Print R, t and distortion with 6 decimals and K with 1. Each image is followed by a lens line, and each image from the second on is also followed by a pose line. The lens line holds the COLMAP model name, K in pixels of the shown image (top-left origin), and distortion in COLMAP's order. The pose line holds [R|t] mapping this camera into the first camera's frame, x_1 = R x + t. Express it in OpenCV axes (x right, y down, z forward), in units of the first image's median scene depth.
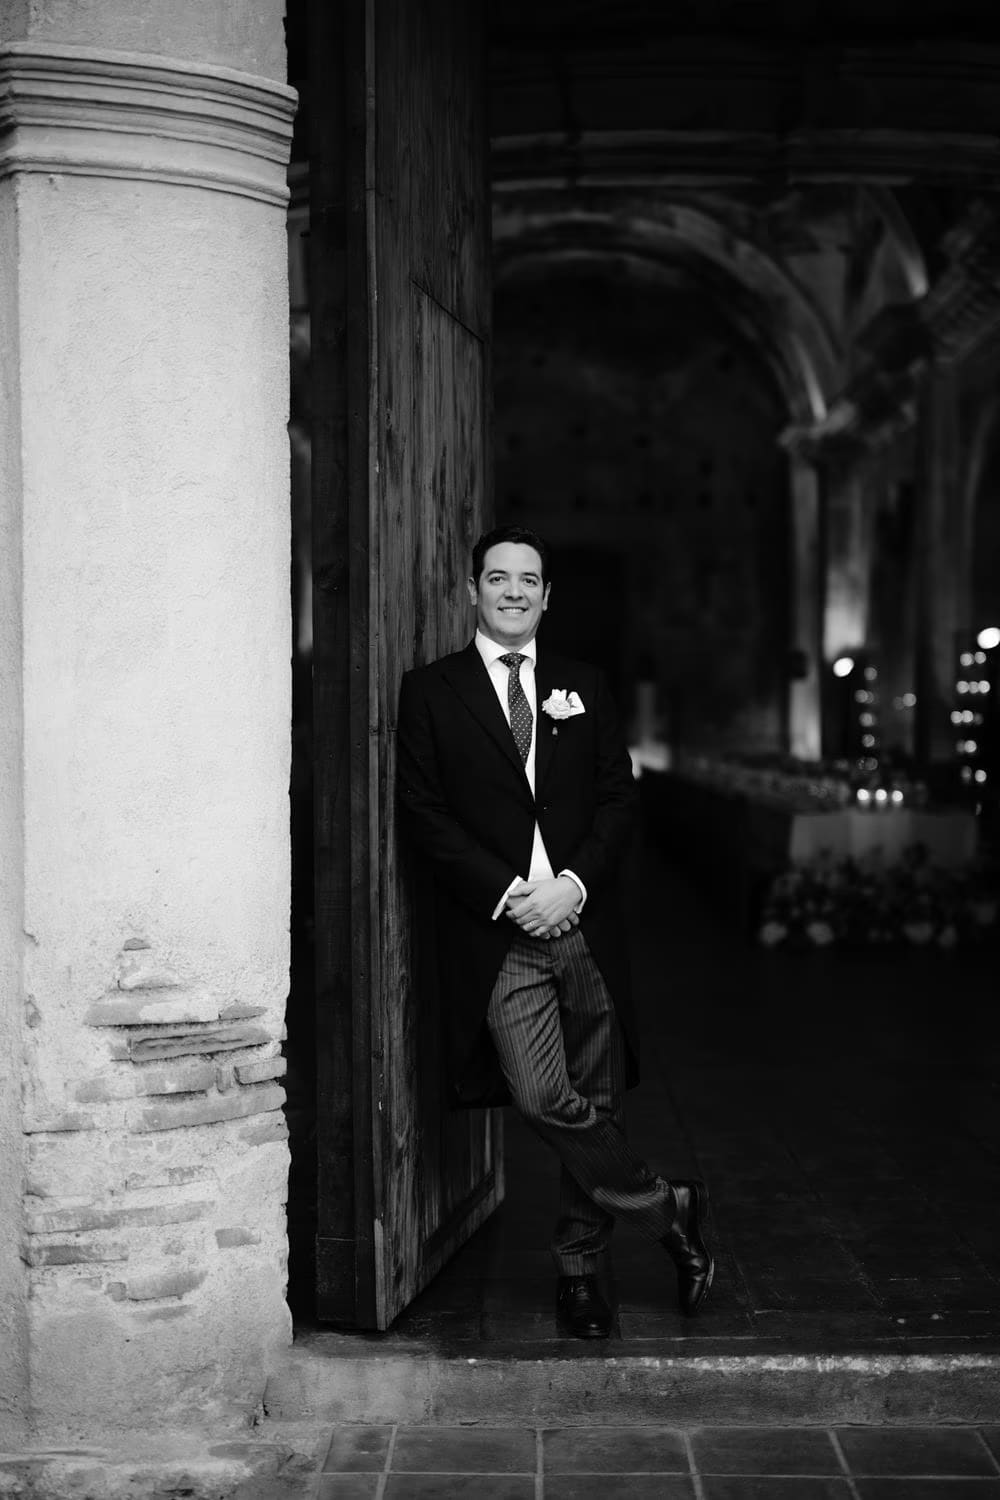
lens RADIAL K [[2328.9, 0, 502.1], [0, 2328.9, 755.6], [0, 0, 1]] dist [0.016652, 0.000000]
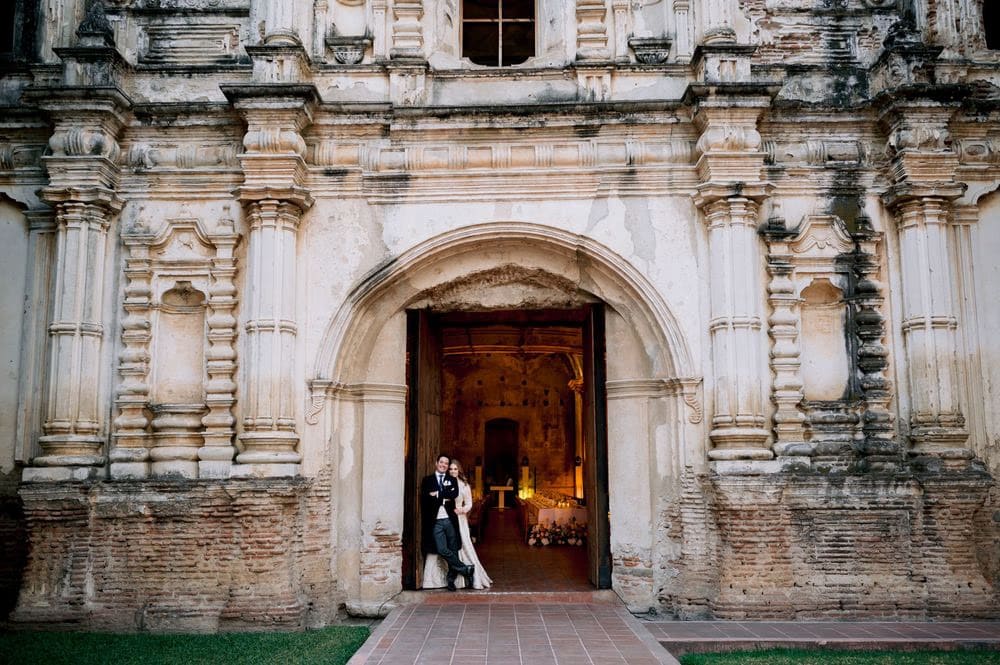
lens RADIAL K [[967.8, 0, 506.7], [0, 967.8, 319.5], [0, 0, 1]] dist [0.002492, 0.000000]
pose [[0.999821, 0.004771, 0.018292, 0.063021], [-0.001462, 0.984253, -0.176758, 0.001548], [-0.018847, 0.176700, 0.984084, -0.765124]]
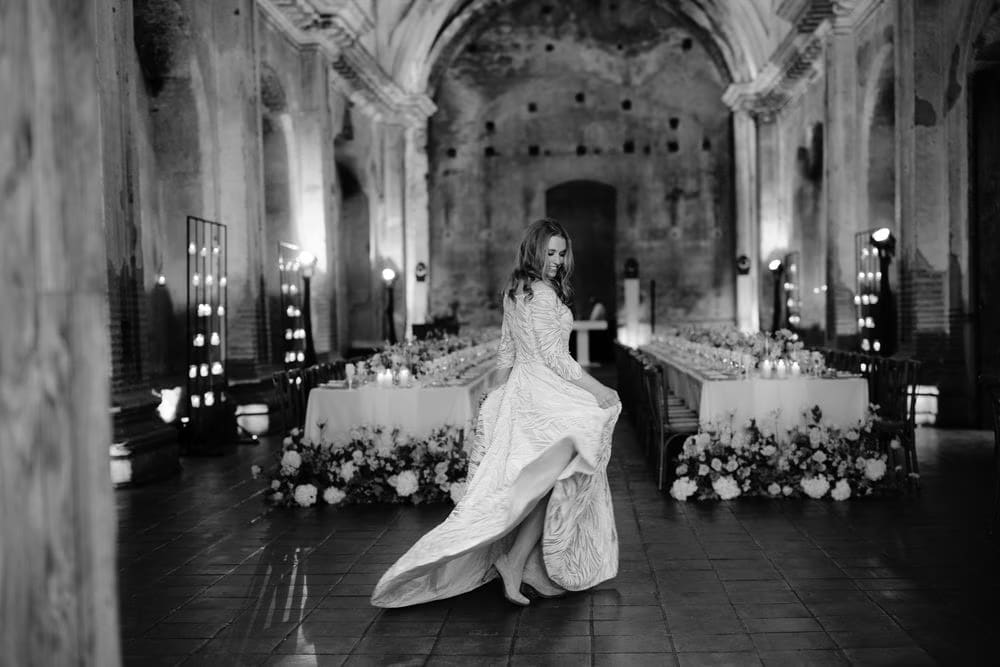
lens RADIAL K [[1552.6, 0, 479.6], [0, 1552.6, 342.8], [0, 0, 1]] dist [0.016652, 0.000000]
pose [[0.998411, -0.017916, -0.053427, 0.080254], [0.018118, 0.999830, 0.003299, 0.001948], [0.053359, -0.004262, 0.998566, 0.334208]]
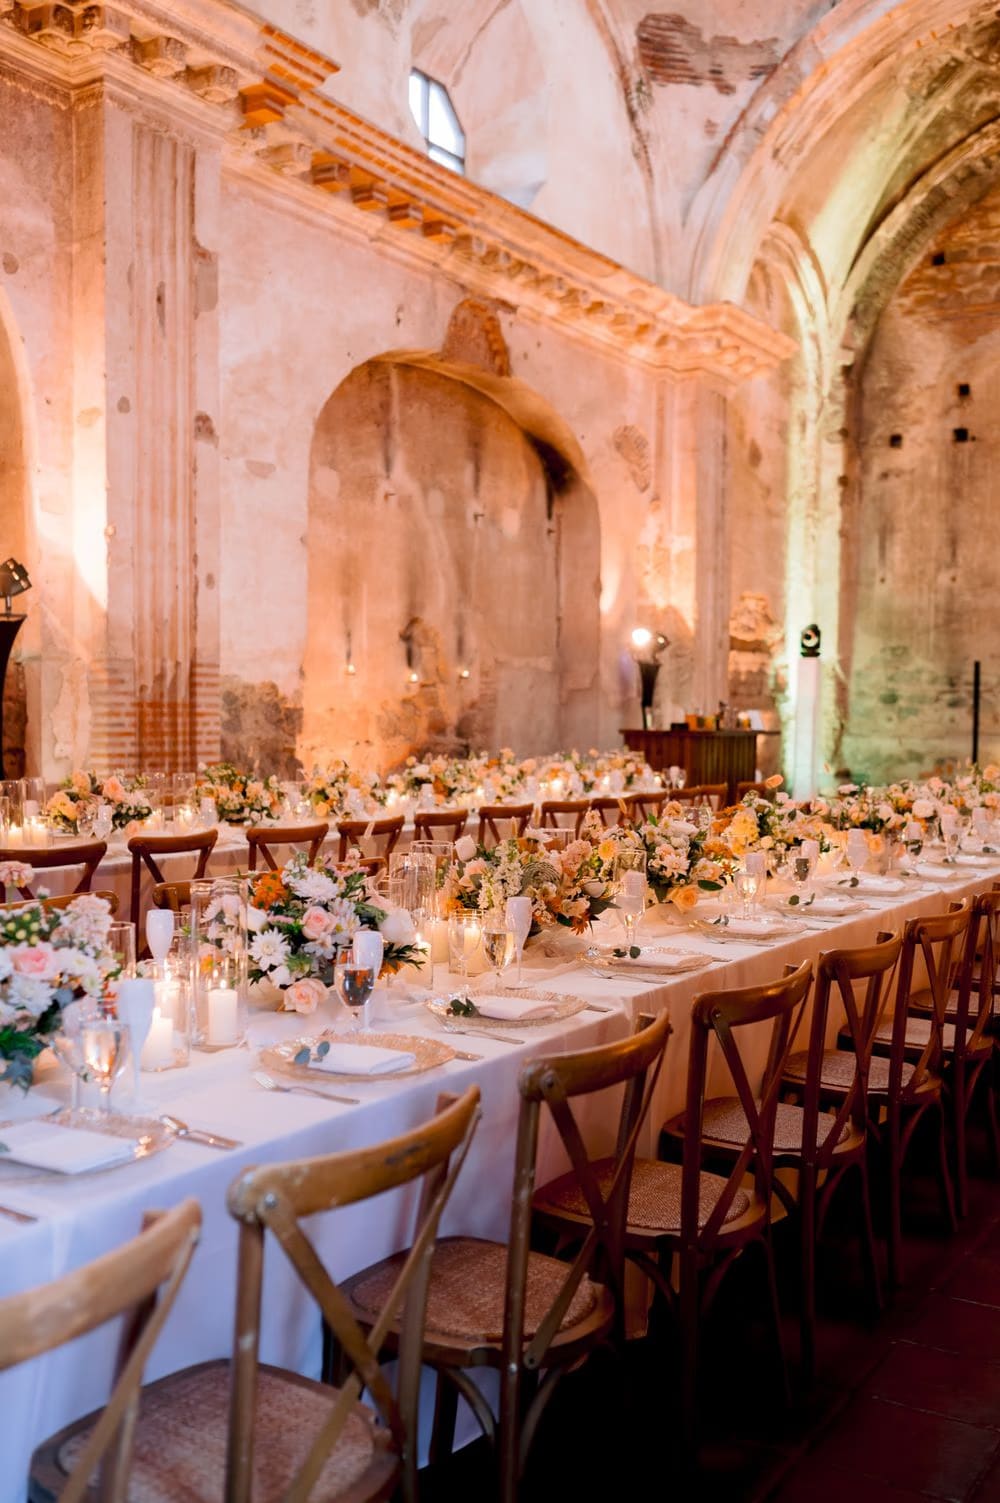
lens RADIAL K [[1581.7, 0, 514.6], [0, 1581.7, 788.4], [0, 0, 1]] dist [0.002347, 0.000000]
pose [[0.871093, 0.026453, -0.490405, 0.453593], [-0.012867, 0.999435, 0.031056, -0.012146], [0.490949, -0.020743, 0.870941, 1.771513]]
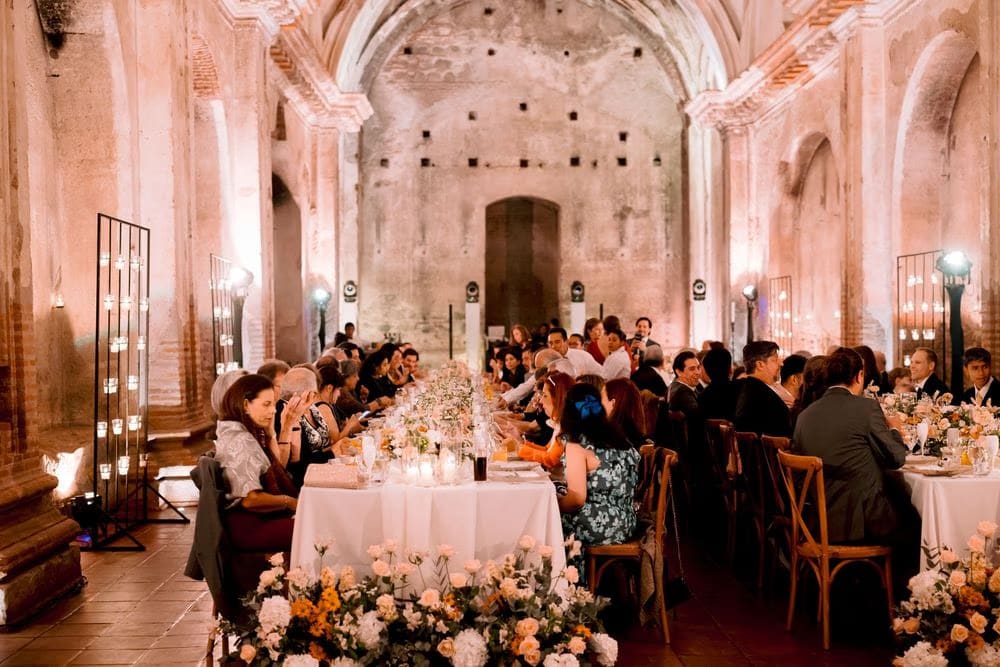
lens RADIAL K [[1469.7, 0, 505.3], [0, 1469.7, 348.5], [0, 0, 1]] dist [0.011174, 0.000000]
pose [[0.999250, -0.006380, 0.038192, -0.032521], [0.006453, 0.999978, -0.001796, -0.022729], [-0.038179, 0.002041, 0.999269, 0.772904]]
